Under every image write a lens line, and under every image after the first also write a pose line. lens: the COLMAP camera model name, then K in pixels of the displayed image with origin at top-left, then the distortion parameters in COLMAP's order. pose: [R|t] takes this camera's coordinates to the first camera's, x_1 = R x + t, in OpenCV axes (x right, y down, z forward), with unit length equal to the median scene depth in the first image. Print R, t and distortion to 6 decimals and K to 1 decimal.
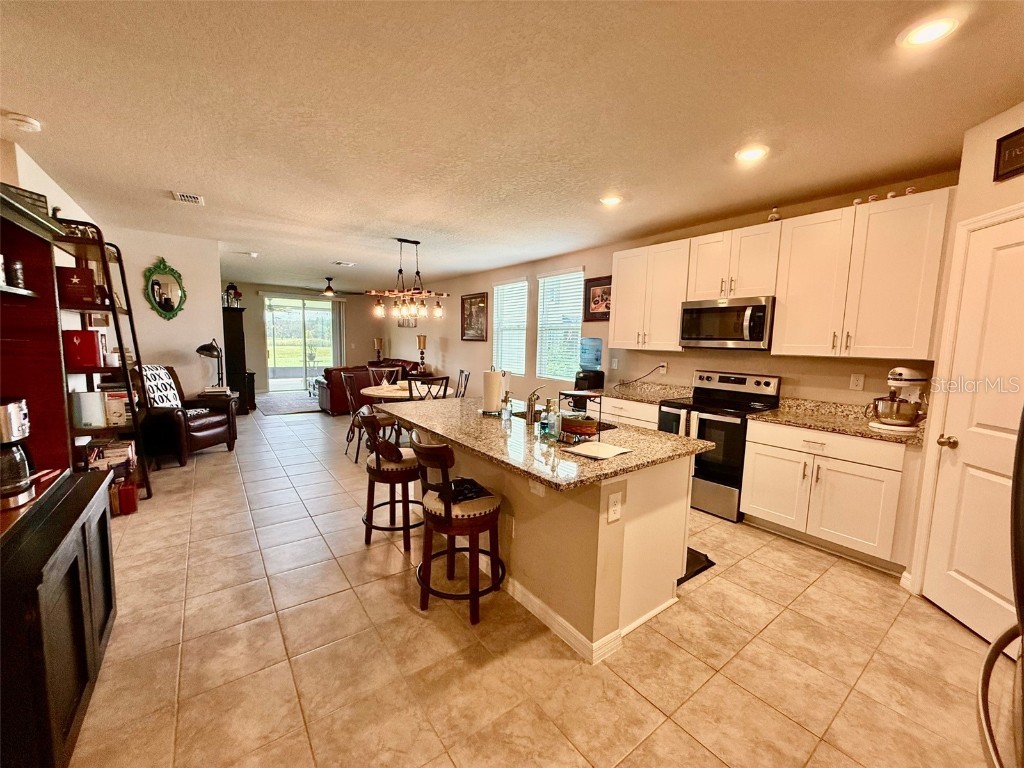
lens RADIAL K [[408.4, 0, 509.5], [0, 408.4, 385.3], [0, 0, 1]] dist [0.000367, -0.000033]
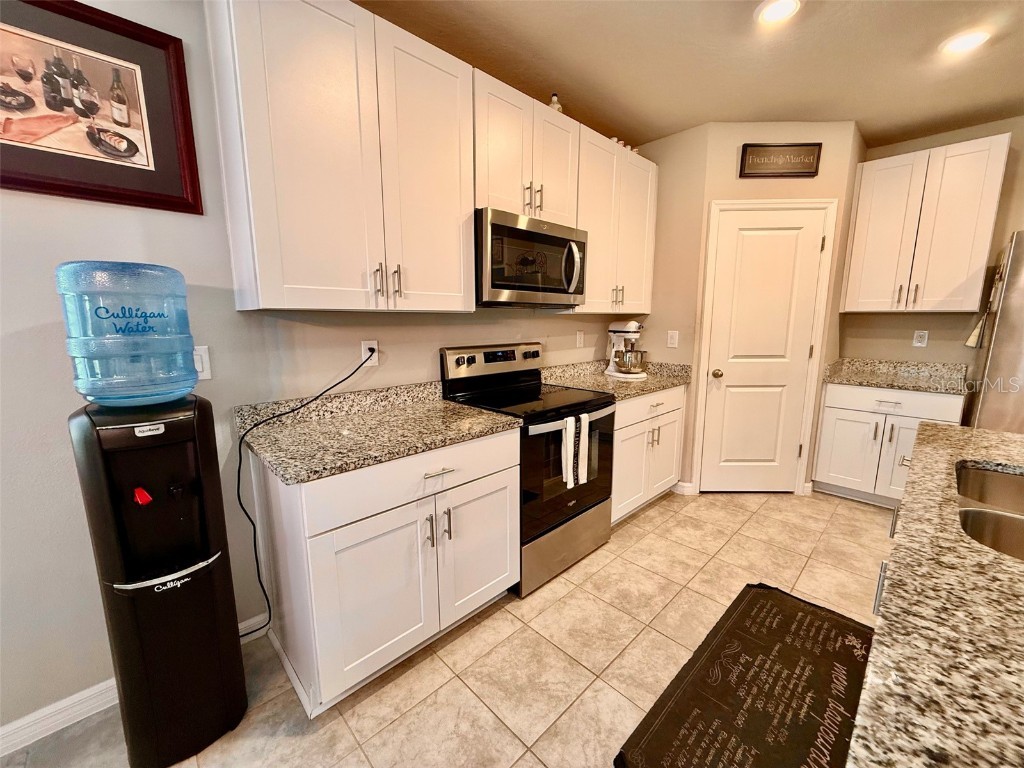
lens RADIAL K [[408.4, 0, 510.6], [0, 408.4, 385.7], [0, 0, 1]] dist [0.000367, -0.000033]
pose [[-0.126406, -0.188854, 0.973836, -0.069847], [0.104801, 0.973674, 0.202426, -0.078448], [-0.986427, 0.127647, -0.103287, 0.868169]]
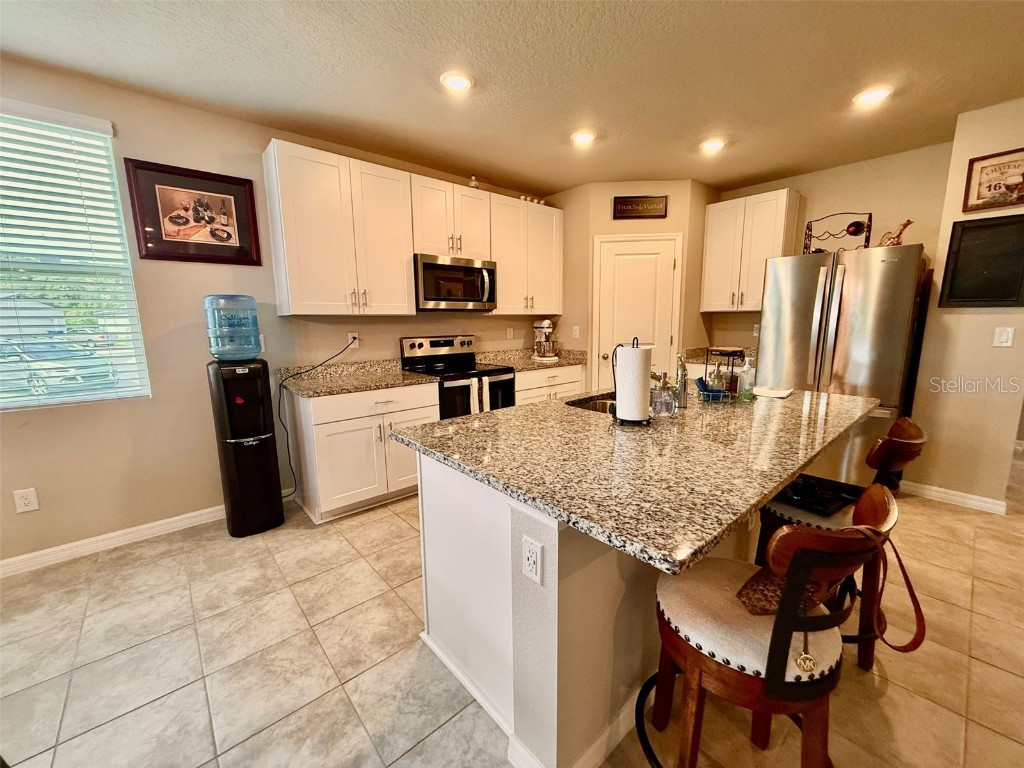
lens RADIAL K [[408.4, 0, 510.7], [0, 408.4, 386.2], [0, 0, 1]] dist [0.000367, -0.000033]
pose [[-0.080112, -0.185530, 0.979367, -0.361375], [0.116665, 0.974027, 0.194062, -0.068937], [-0.989935, 0.129805, -0.056387, 0.745536]]
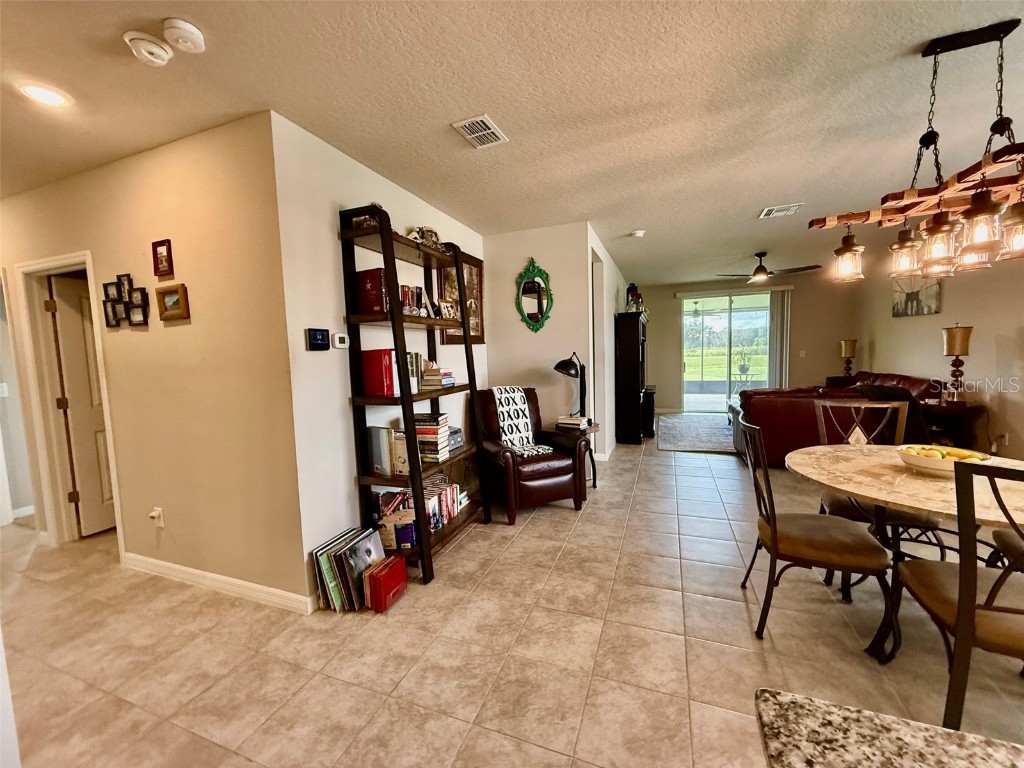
lens RADIAL K [[408.4, 0, 509.3], [0, 408.4, 386.3], [0, 0, 1]] dist [0.000367, -0.000033]
pose [[0.535597, 0.030926, -0.843907, -0.168376], [-0.047900, 0.998833, 0.006203, -0.055772], [0.843114, 0.037101, 0.536453, 0.552166]]
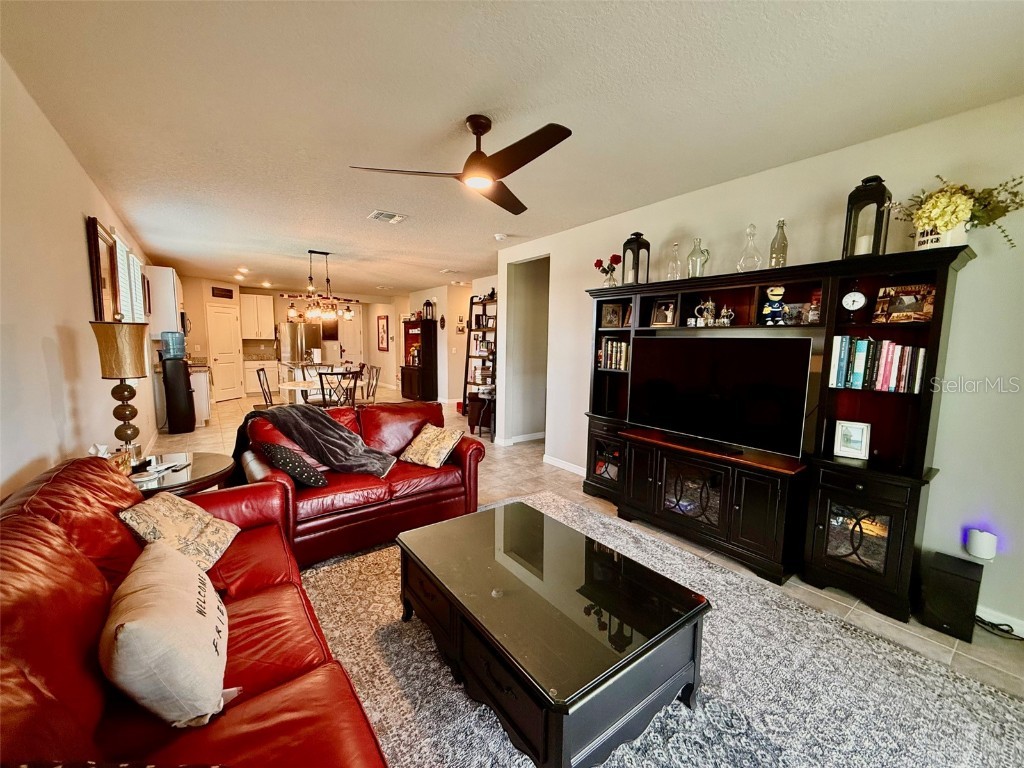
lens RADIAL K [[408.4, 0, 509.3], [0, 408.4, 385.3], [0, 0, 1]] dist [0.000367, -0.000033]
pose [[-0.999202, -0.039280, -0.007186, -0.838298], [-0.039906, 0.975743, 0.215253, -0.278736], [-0.001443, 0.215368, -0.976532, 2.359464]]
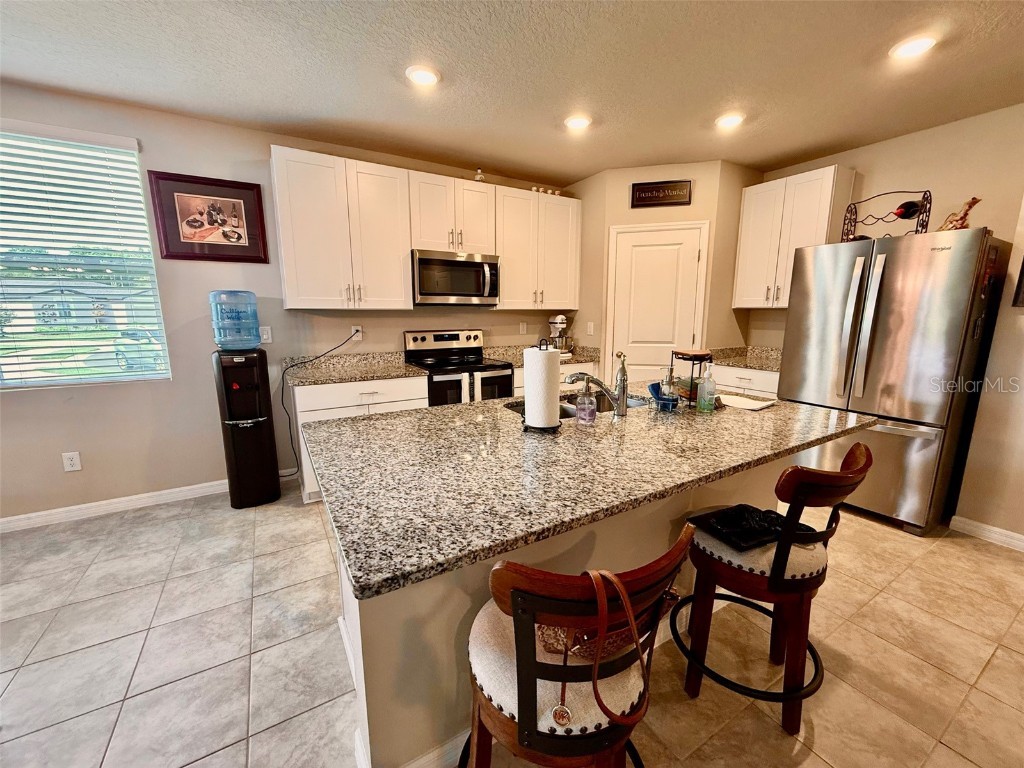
lens RADIAL K [[408.4, 0, 510.9], [0, 408.4, 386.5], [0, 0, 1]] dist [0.000367, -0.000033]
pose [[0.101370, -0.204335, 0.973638, -0.349388], [0.111192, 0.974875, 0.193018, -0.058426], [-0.988615, 0.088695, 0.121544, 0.605838]]
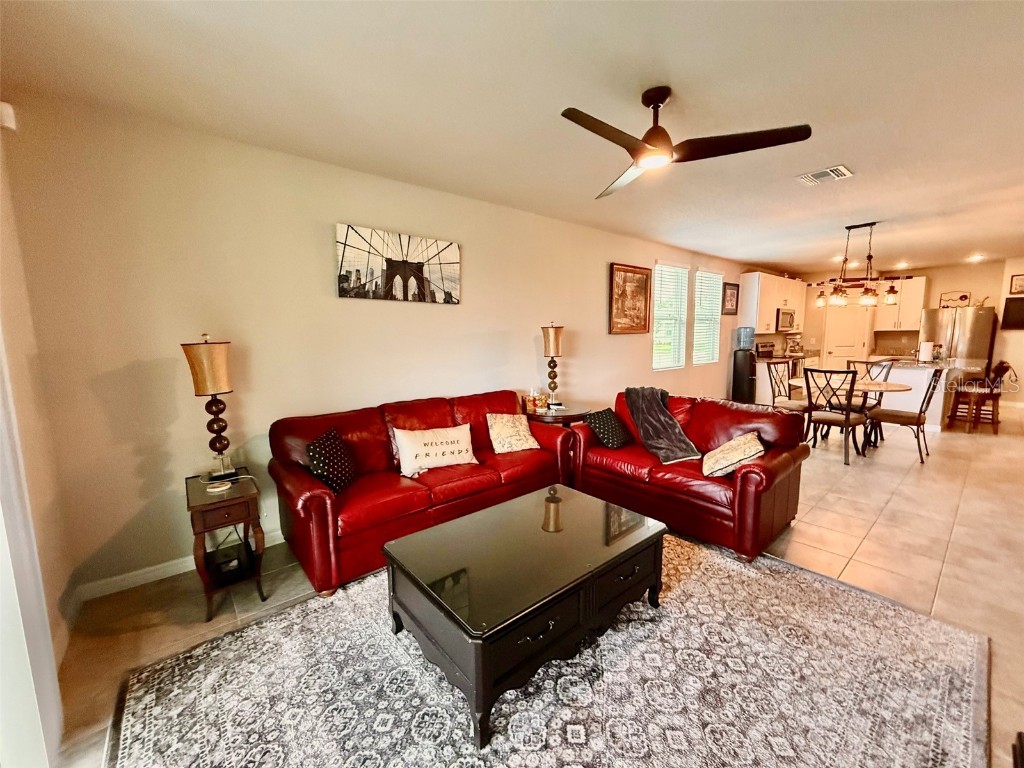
lens RADIAL K [[408.4, 0, 507.2], [0, 408.4, 382.8], [0, 0, 1]] dist [0.000367, -0.000033]
pose [[-0.054367, -0.144229, 0.988050, -1.274665], [0.119830, 0.981420, 0.149855, -0.255557], [-0.991305, 0.126545, -0.036073, 2.033511]]
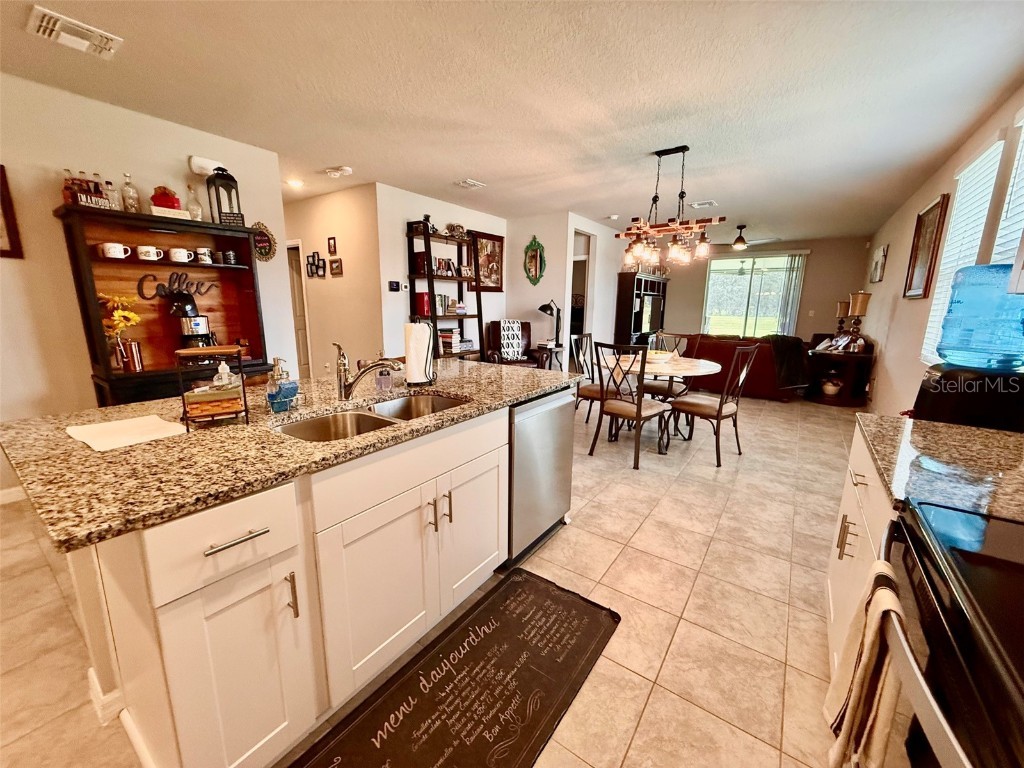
lens RADIAL K [[408.4, 0, 508.6], [0, 408.4, 387.0], [0, 0, 1]] dist [0.000367, -0.000033]
pose [[0.310508, 0.174512, -0.934414, 0.419509], [-0.109429, 0.983031, 0.147228, -0.029344], [0.944251, 0.056537, 0.324336, 0.570013]]
